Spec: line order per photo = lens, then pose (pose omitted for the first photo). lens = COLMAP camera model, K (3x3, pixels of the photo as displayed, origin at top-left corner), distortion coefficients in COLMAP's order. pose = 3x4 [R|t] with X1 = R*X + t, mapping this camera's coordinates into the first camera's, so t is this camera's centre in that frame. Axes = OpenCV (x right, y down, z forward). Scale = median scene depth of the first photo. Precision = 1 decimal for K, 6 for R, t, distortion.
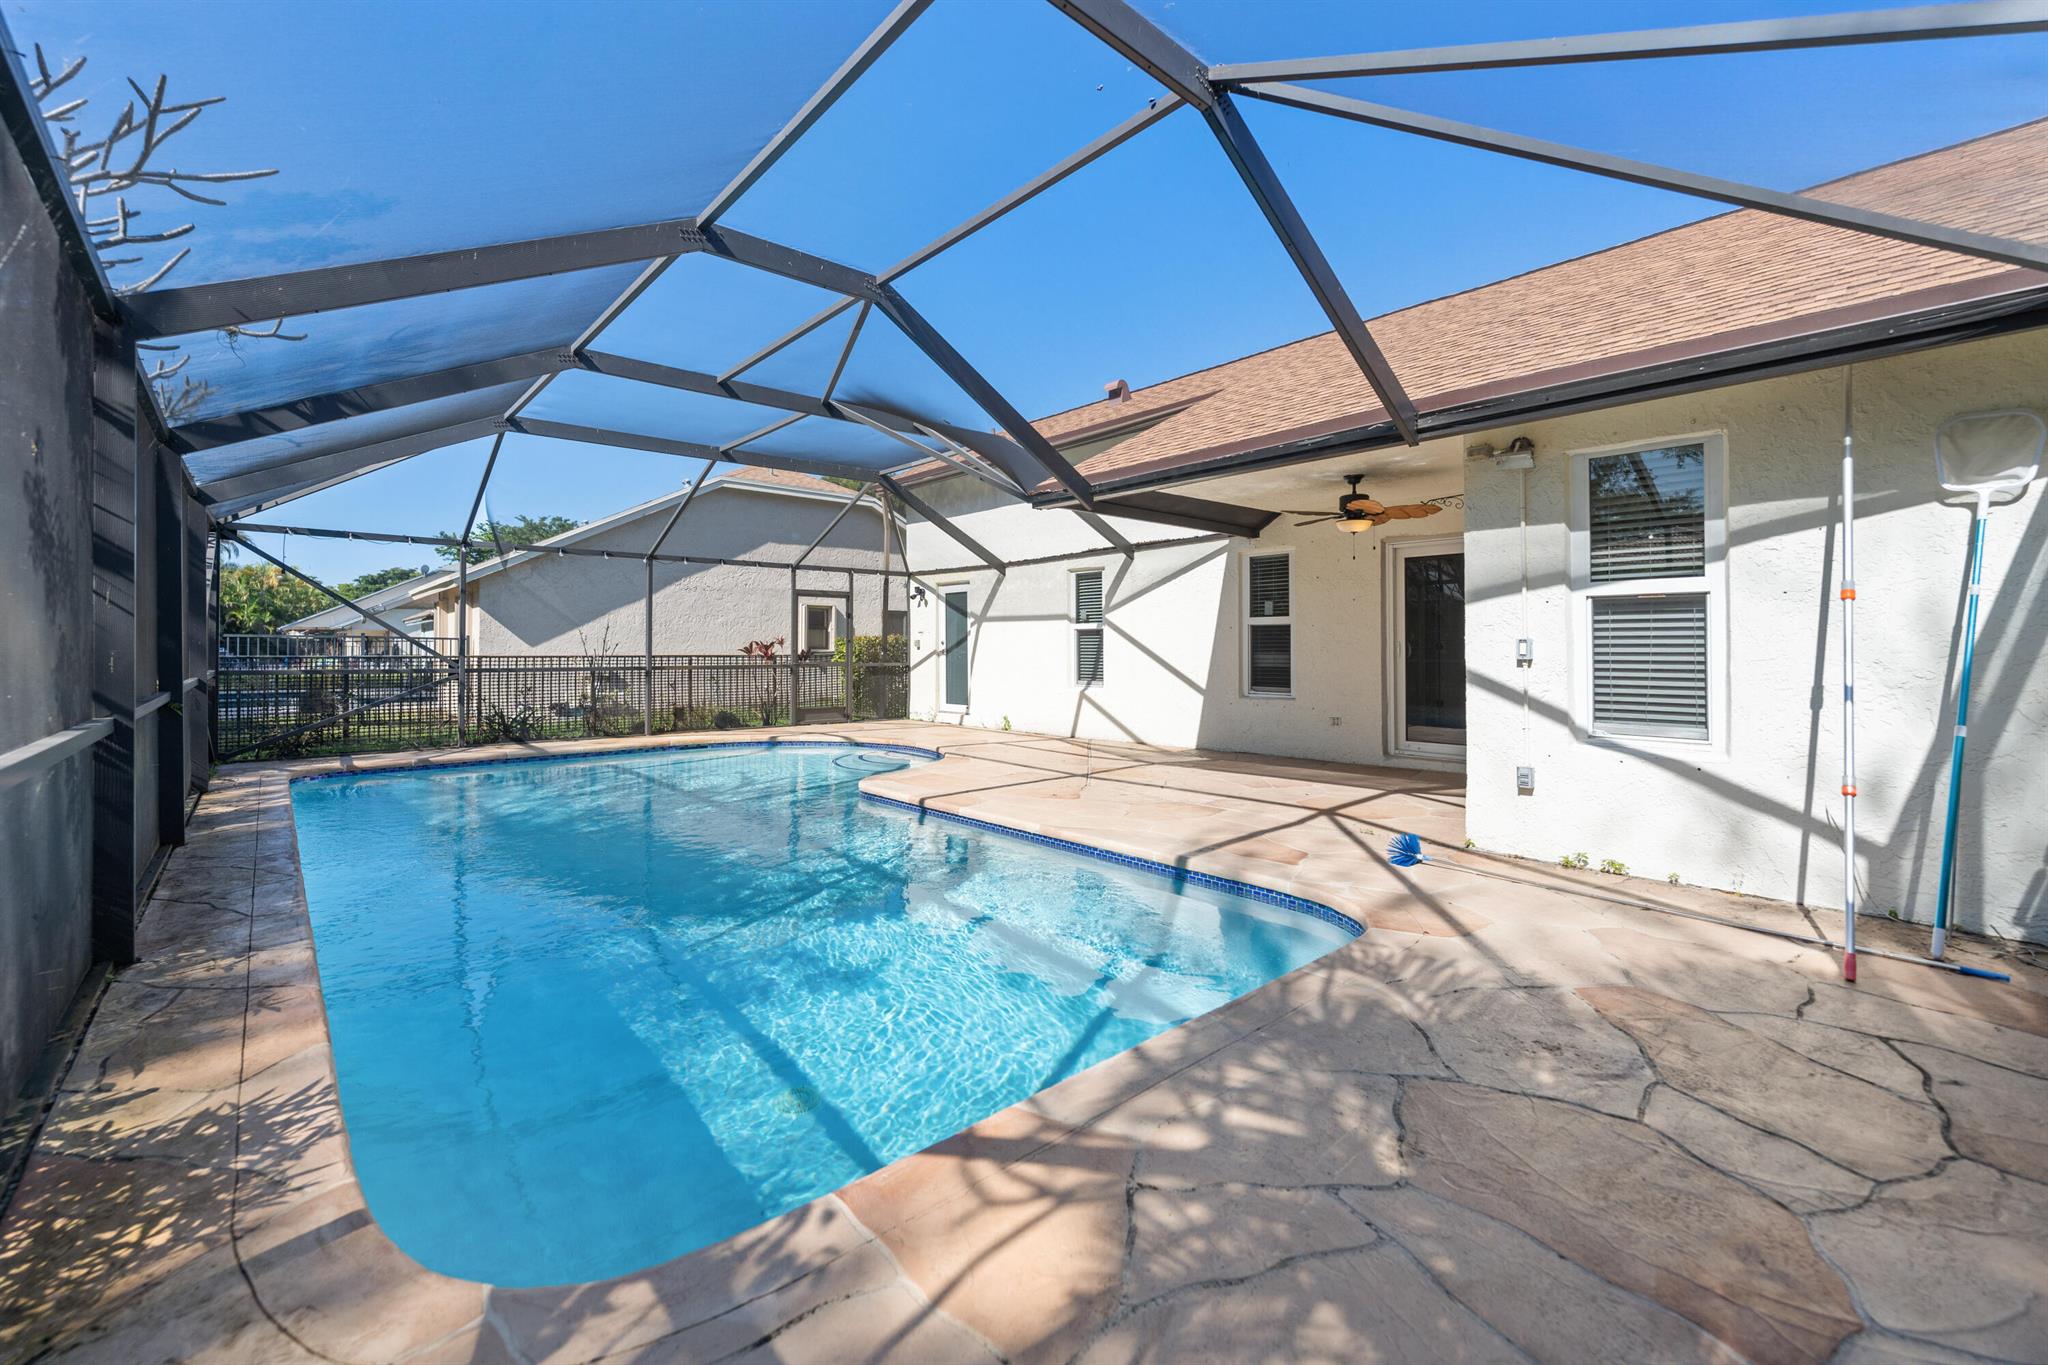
lens RADIAL K [[832.5, 0, 1016.1], [0, 832.5, 672.1], [0, 0, 1]] dist [-0.001030, -0.000299]
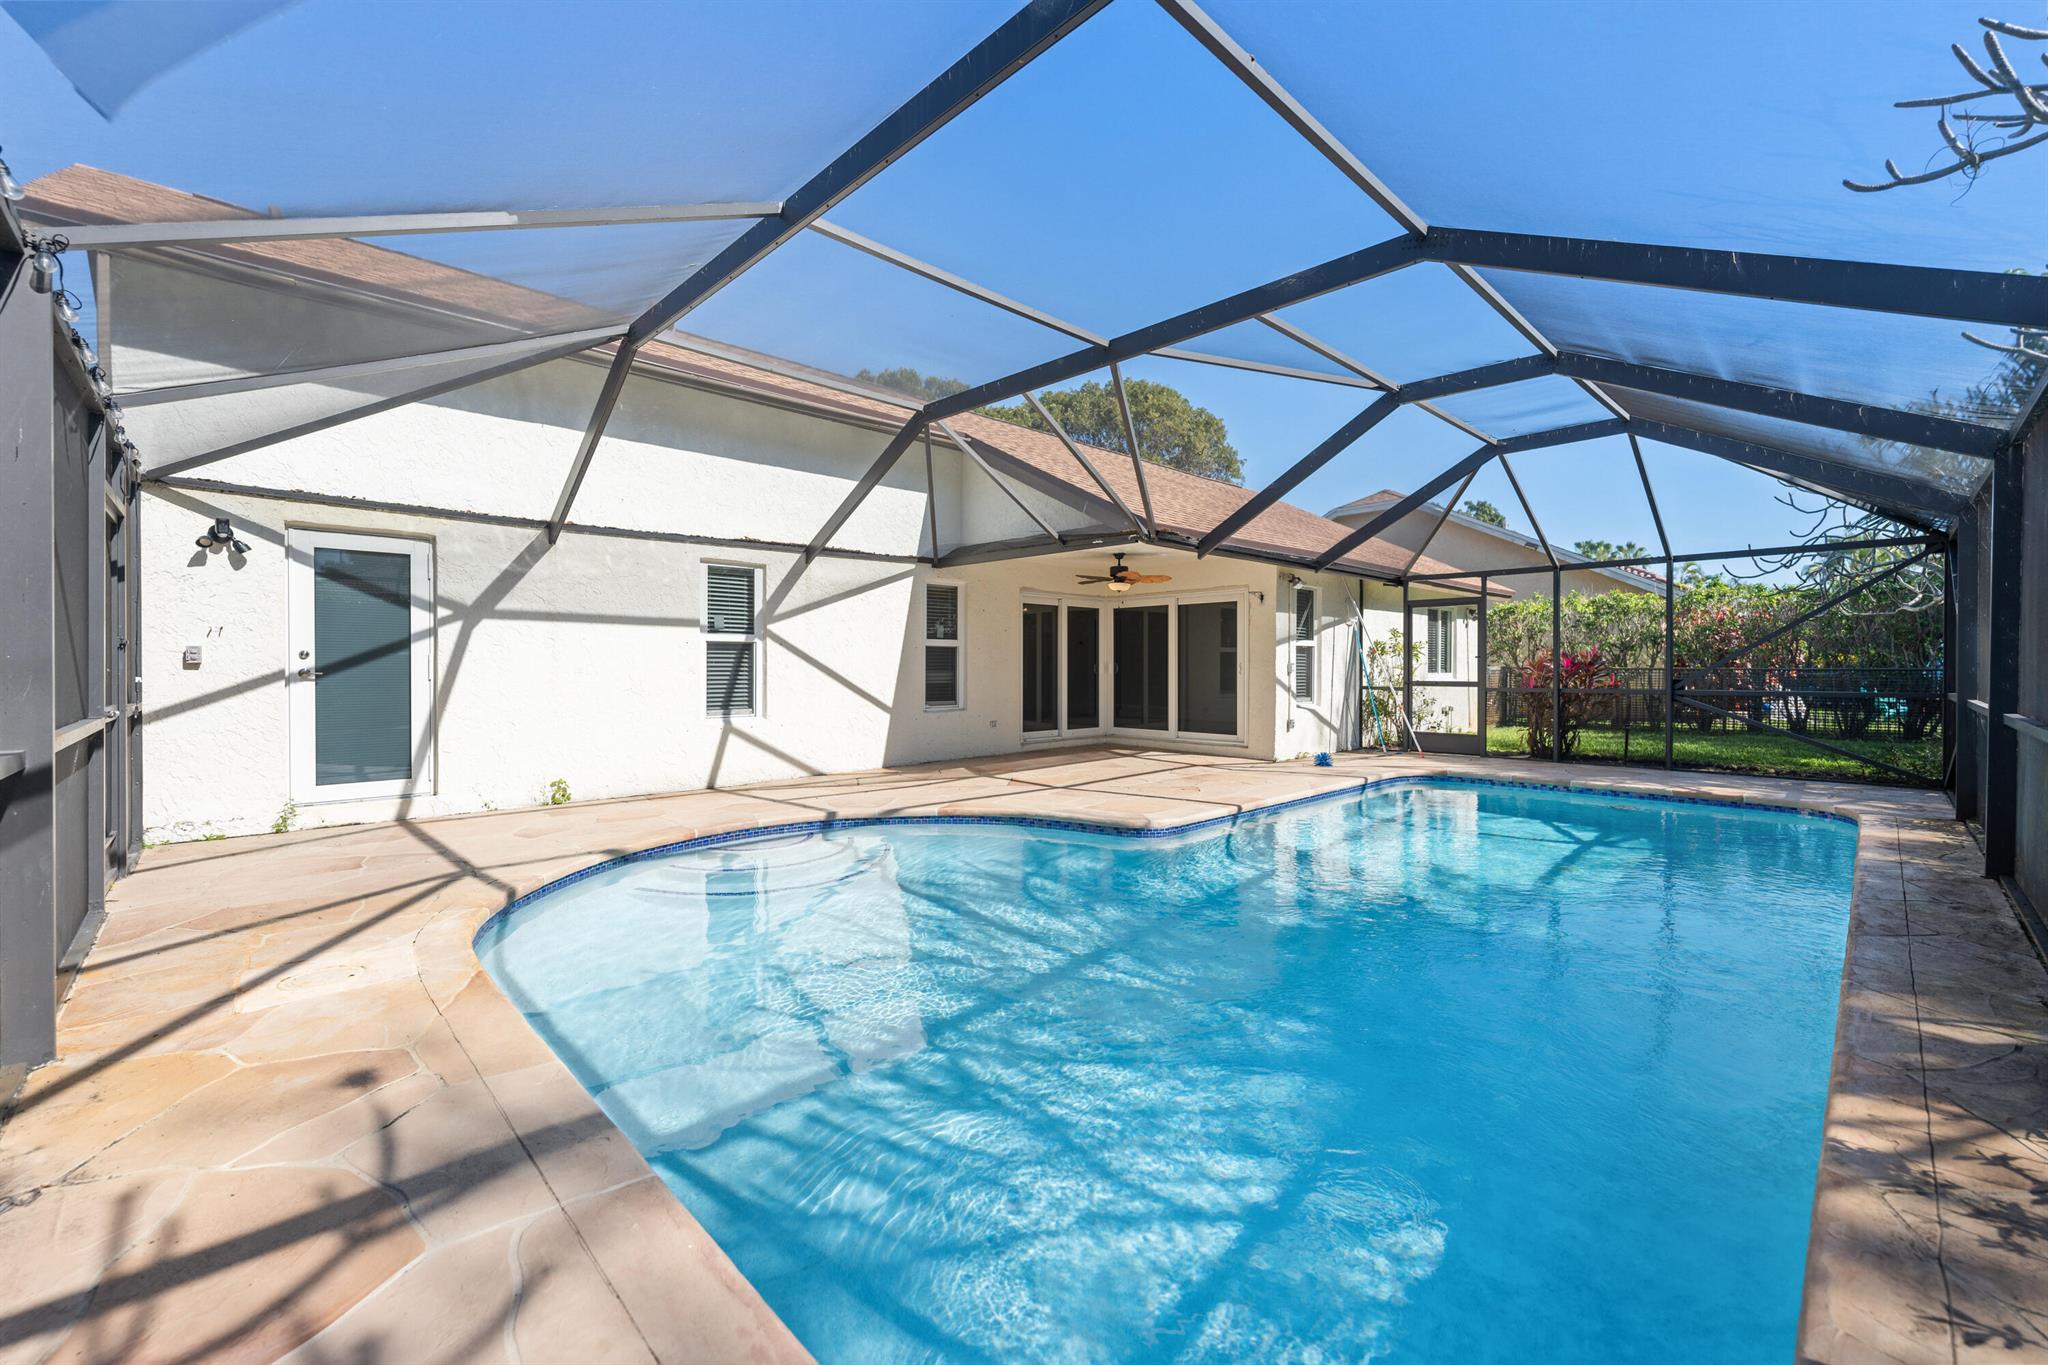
lens RADIAL K [[832.5, 0, 1016.1], [0, 832.5, 672.1], [0, 0, 1]] dist [-0.001030, -0.000299]
pose [[-0.039934, -0.003846, 0.999195, -0.690889], [0.029765, 0.999544, 0.005037, -0.019907], [-0.998759, 0.029942, -0.039802, 0.775481]]
